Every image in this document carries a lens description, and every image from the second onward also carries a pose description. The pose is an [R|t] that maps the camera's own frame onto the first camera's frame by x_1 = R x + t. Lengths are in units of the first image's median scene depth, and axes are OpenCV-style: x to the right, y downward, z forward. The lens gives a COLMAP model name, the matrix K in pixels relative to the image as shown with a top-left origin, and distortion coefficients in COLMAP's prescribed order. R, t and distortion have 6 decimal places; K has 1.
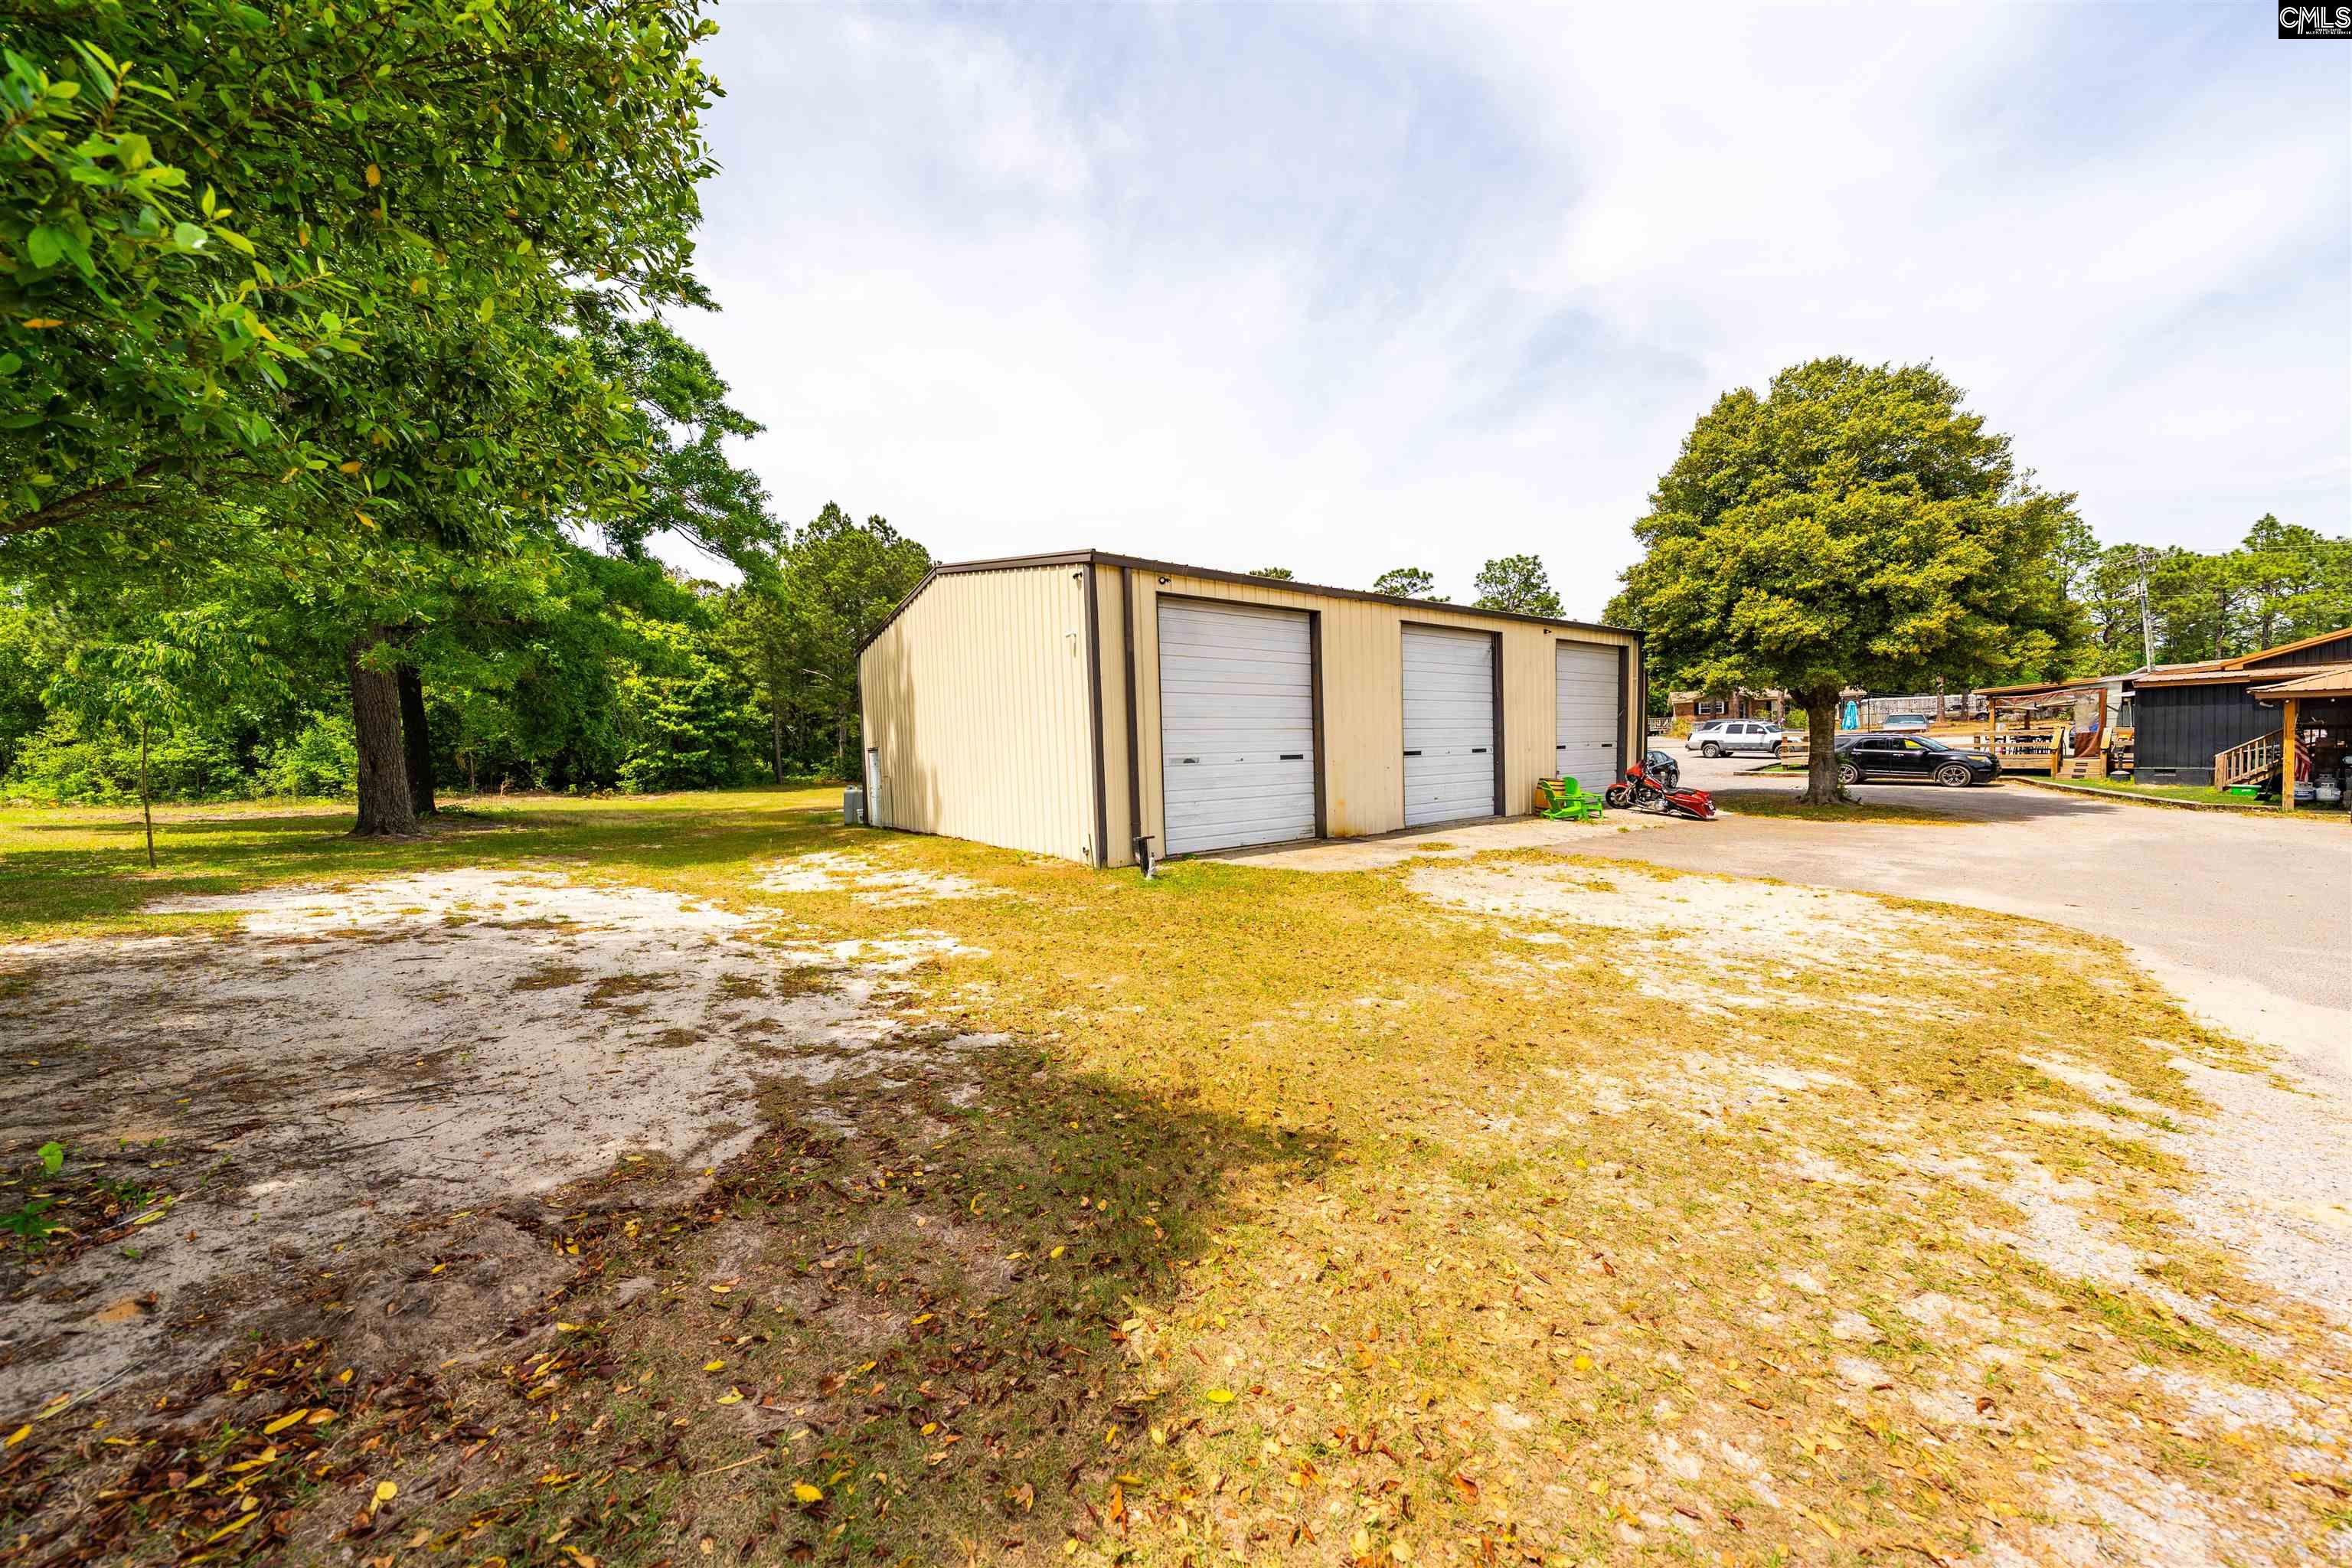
lens RADIAL K [[832.9, 0, 1176.0], [0, 832.9, 784.0], [0, 0, 1]] dist [-0.001953, -0.000204]
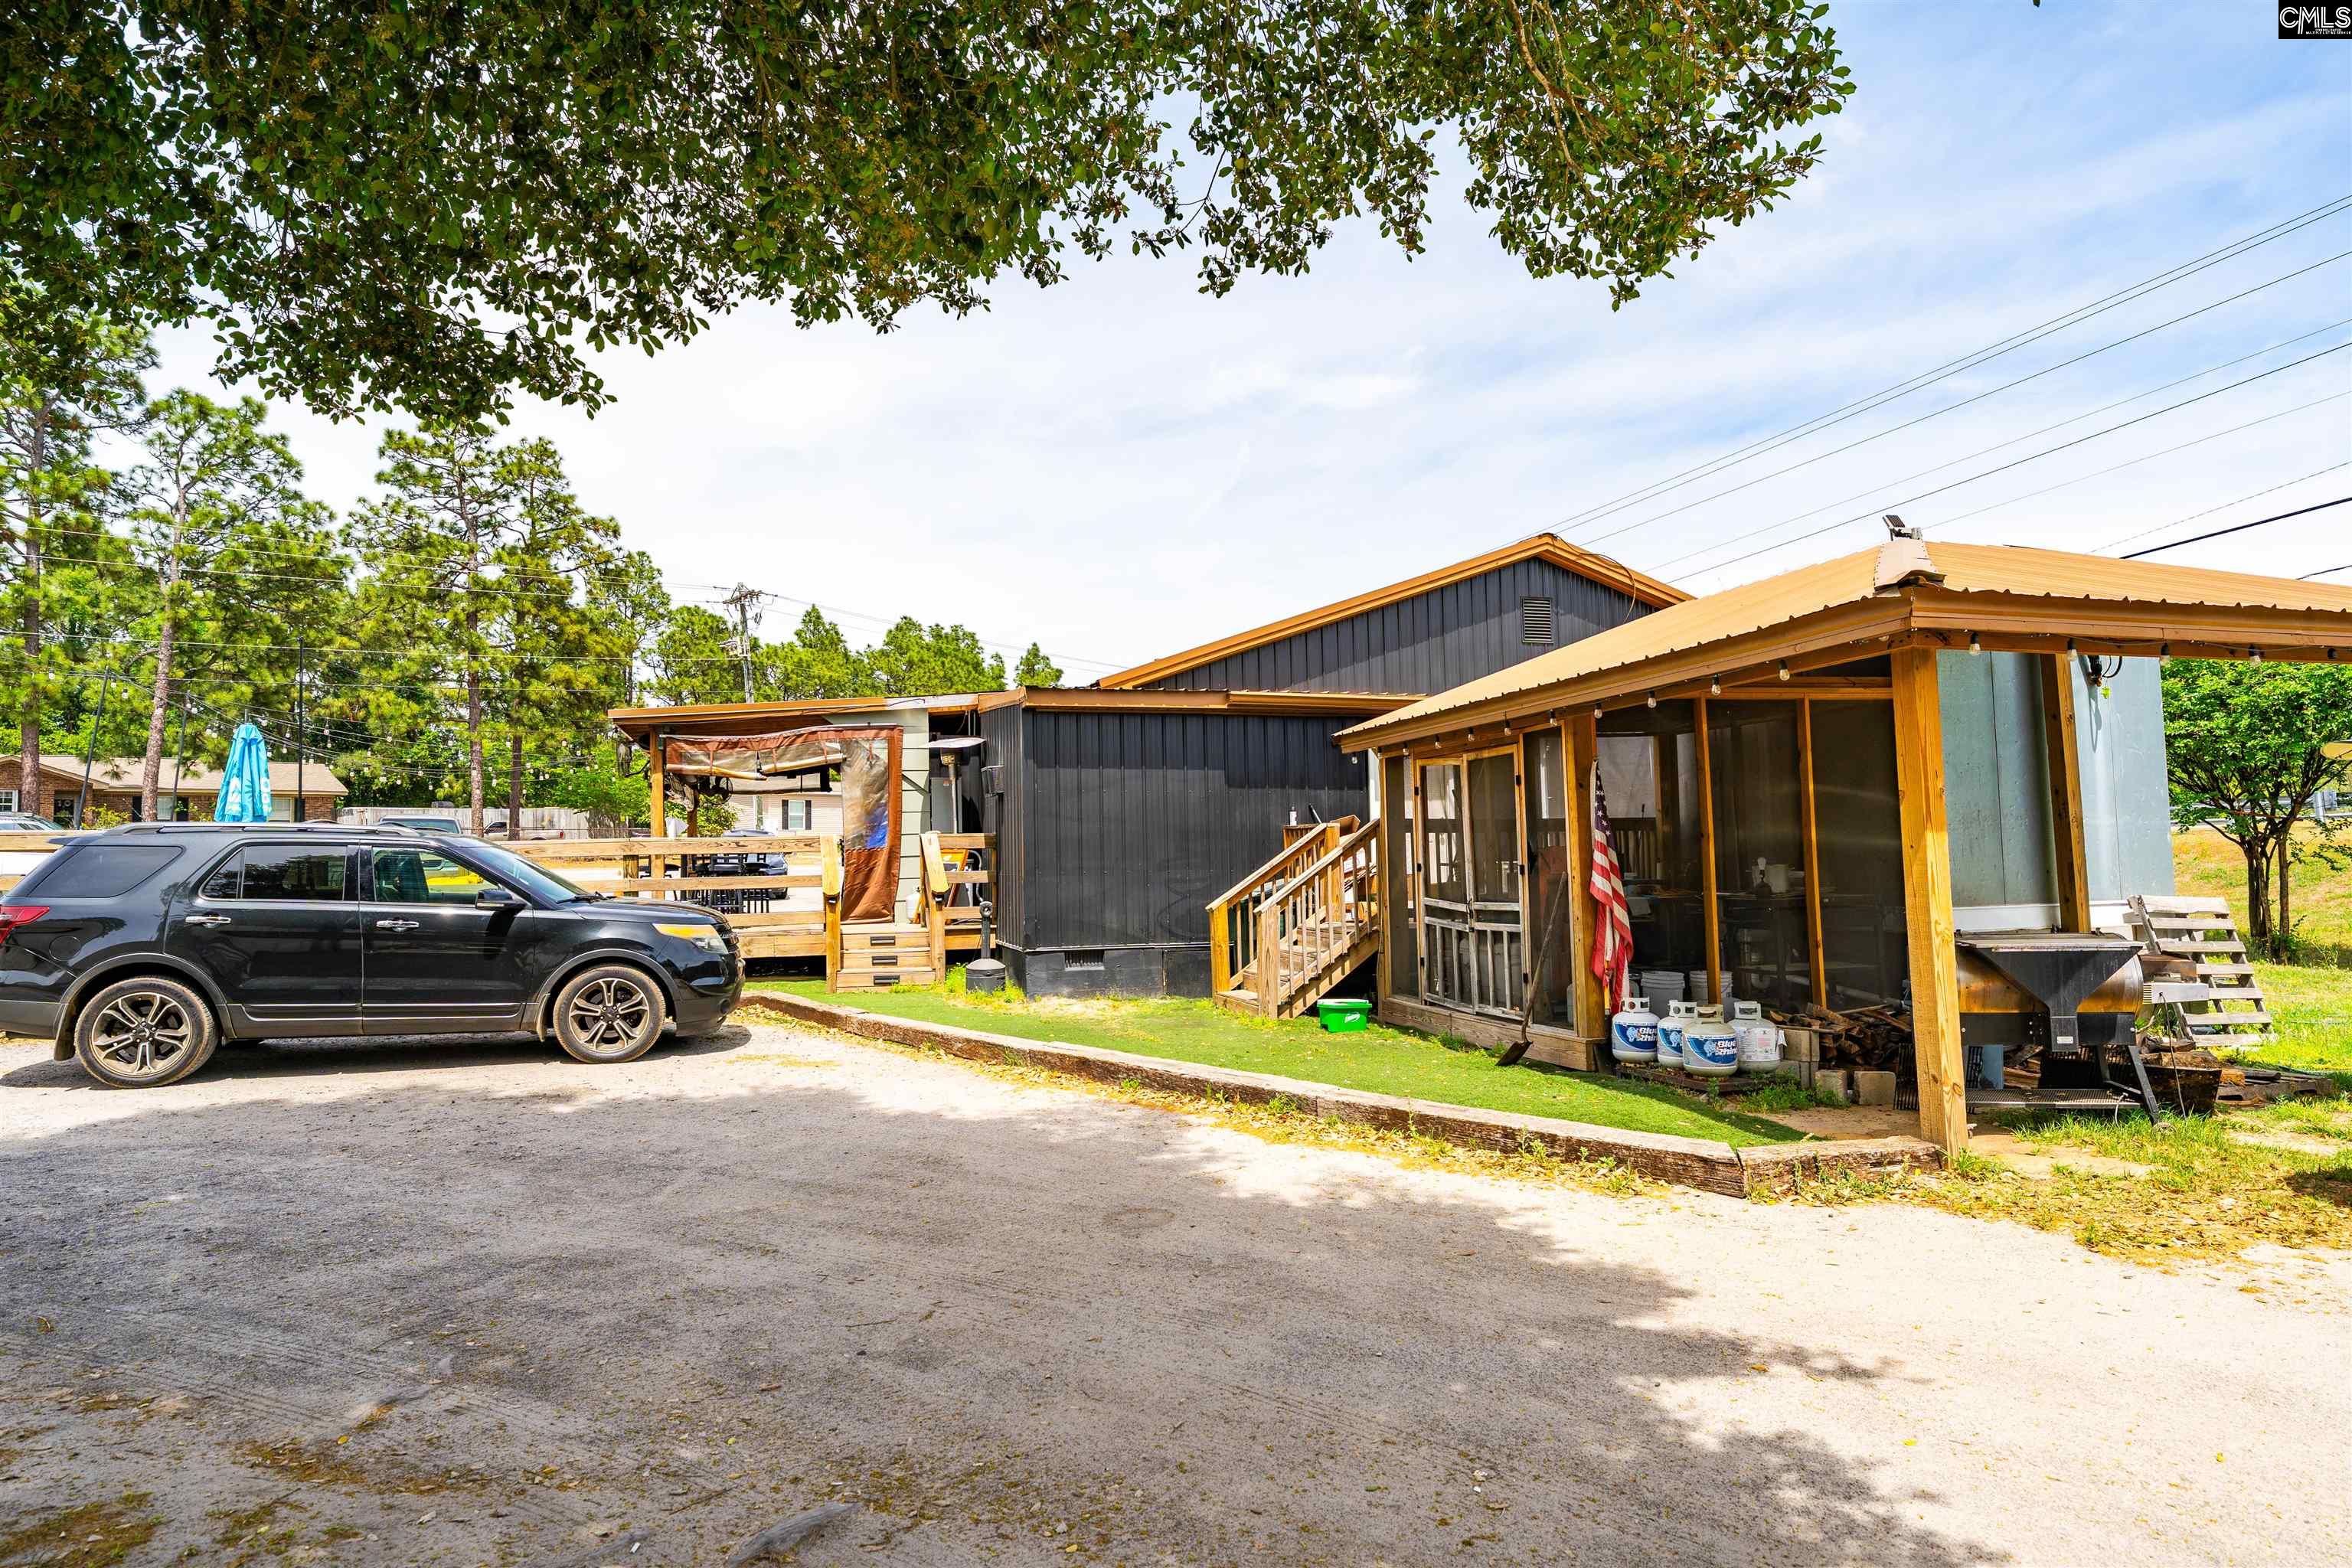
lens RADIAL K [[1393.1, 0, 1176.0], [0, 1393.1, 784.0], [0, 0, 1]] dist [0.003217, 0.000743]
pose [[0.349237, 0.074188, 0.934093, 0.587285], [0.045667, 0.994329, -0.096046, -0.026363], [-0.935921, 0.076200, 0.343869, 0.671271]]
